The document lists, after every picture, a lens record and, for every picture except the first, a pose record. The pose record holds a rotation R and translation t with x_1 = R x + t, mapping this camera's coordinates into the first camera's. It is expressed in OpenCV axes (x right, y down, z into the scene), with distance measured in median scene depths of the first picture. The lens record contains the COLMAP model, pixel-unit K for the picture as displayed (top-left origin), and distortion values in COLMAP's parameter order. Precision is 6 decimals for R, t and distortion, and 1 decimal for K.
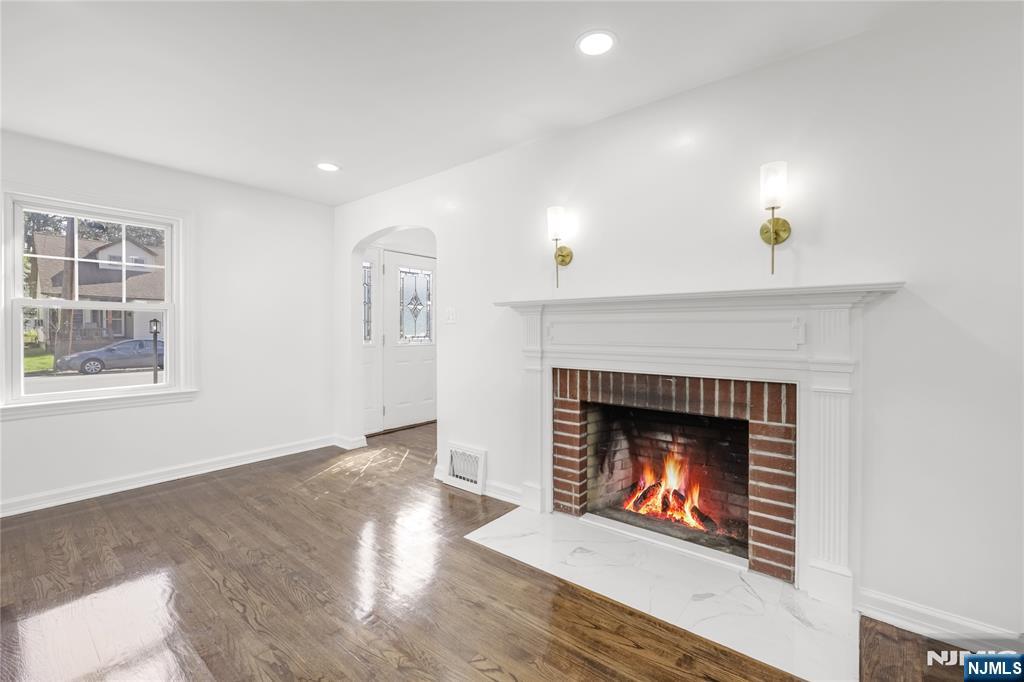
lens RADIAL K [[423.4, 0, 522.7], [0, 423.4, 334.6], [0, 0, 1]] dist [-0.011022, 0.000657]
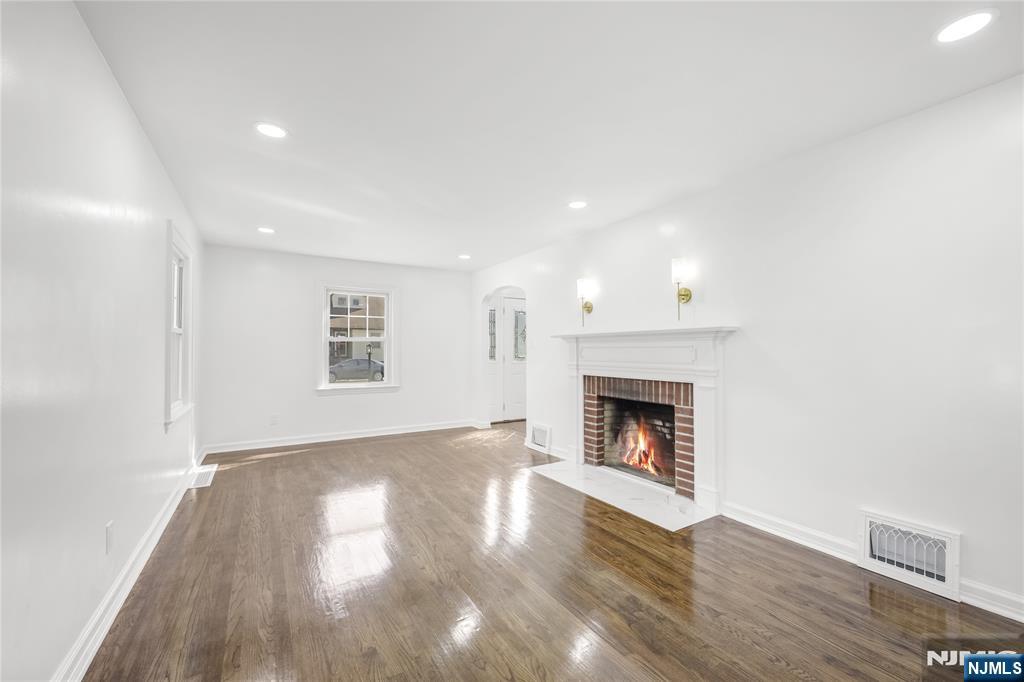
lens RADIAL K [[423.4, 0, 509.5], [0, 423.4, 351.2], [0, 0, 1]] dist [-0.011022, 0.000657]
pose [[0.927795, -0.001618, -0.373086, 0.426140], [-0.002541, 0.999940, -0.010655, 0.003576], [0.373081, 0.010834, 0.927736, -0.641653]]
